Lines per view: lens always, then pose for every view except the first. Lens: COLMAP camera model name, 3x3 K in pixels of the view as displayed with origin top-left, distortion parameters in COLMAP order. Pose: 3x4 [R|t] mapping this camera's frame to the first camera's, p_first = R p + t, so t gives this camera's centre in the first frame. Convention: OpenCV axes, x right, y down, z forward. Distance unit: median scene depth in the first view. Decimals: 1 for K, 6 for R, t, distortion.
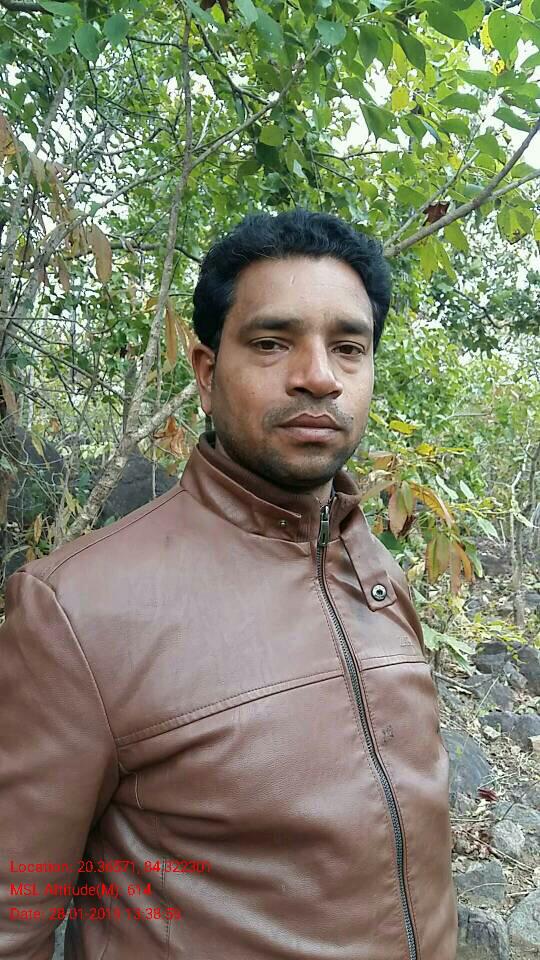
lens RADIAL K [[743.5, 0, 278.1], [0, 743.5, 459.8], [0, 0, 1]] dist [0.106935, -0.237058]
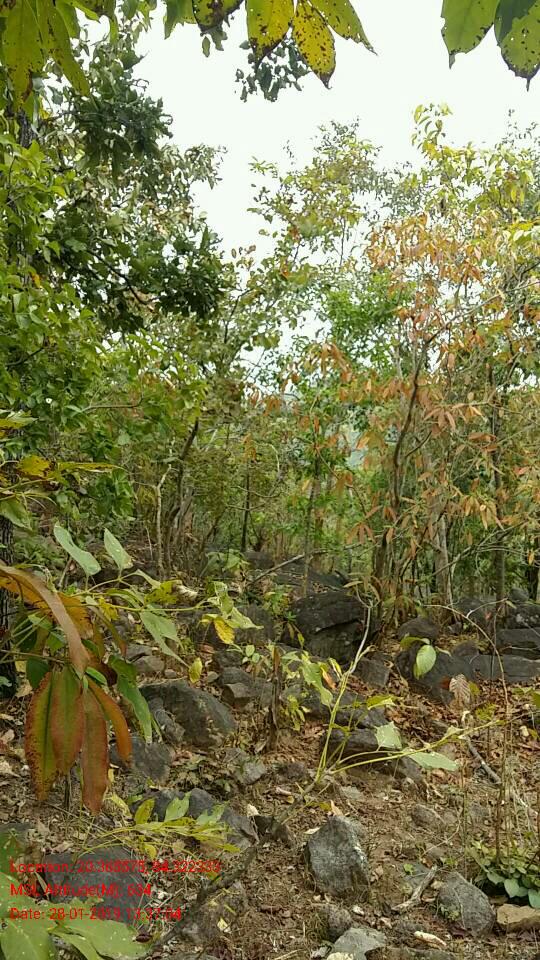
lens RADIAL K [[743.5, 0, 278.1], [0, 743.5, 459.8], [0, 0, 1]] dist [0.106935, -0.237058]
pose [[0.890495, -0.019268, 0.454586, 0.057809], [0.016145, 0.999812, 0.010751, -0.010988], [-0.454707, -0.002235, 0.890638, 0.239093]]
